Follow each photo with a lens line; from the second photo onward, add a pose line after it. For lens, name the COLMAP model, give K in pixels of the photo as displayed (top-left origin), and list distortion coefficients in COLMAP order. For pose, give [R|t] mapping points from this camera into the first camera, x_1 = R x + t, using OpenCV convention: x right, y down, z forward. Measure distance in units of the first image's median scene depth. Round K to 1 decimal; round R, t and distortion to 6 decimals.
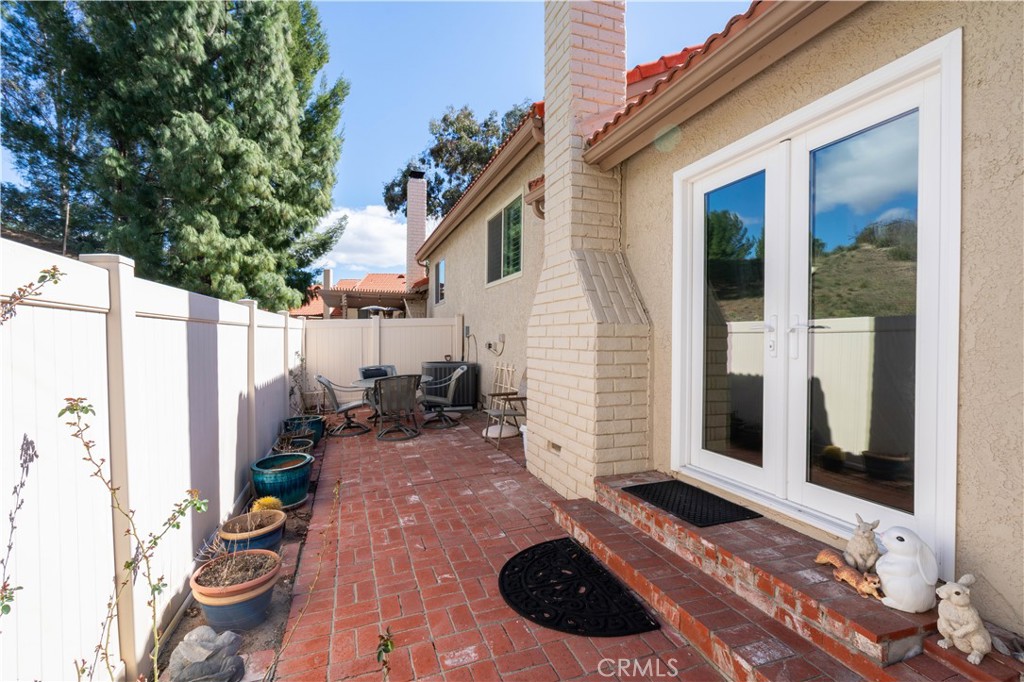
lens RADIAL K [[470.4, 0, 512.0], [0, 470.4, 341.0], [0, 0, 1]] dist [-0.000521, -0.000033]
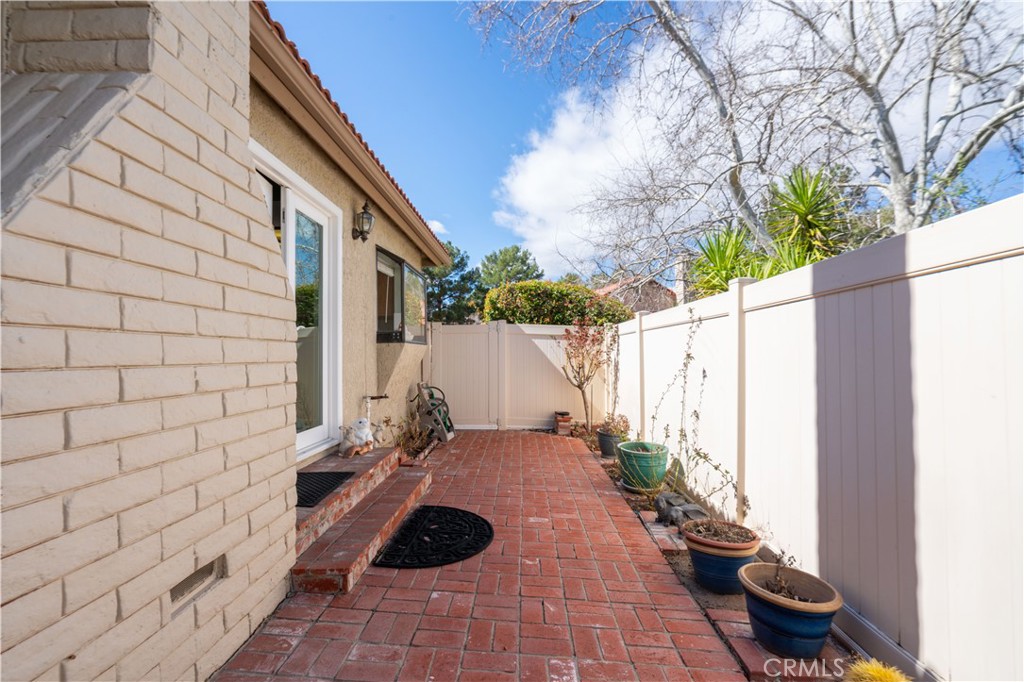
lens RADIAL K [[470.4, 0, 512.0], [0, 470.4, 341.0], [0, 0, 1]] dist [-0.000521, -0.000033]
pose [[-0.936225, 0.015338, 0.351068, -0.485226], [0.006293, 0.999619, -0.026890, 0.056481], [-0.351346, -0.022966, -0.935964, 2.052800]]
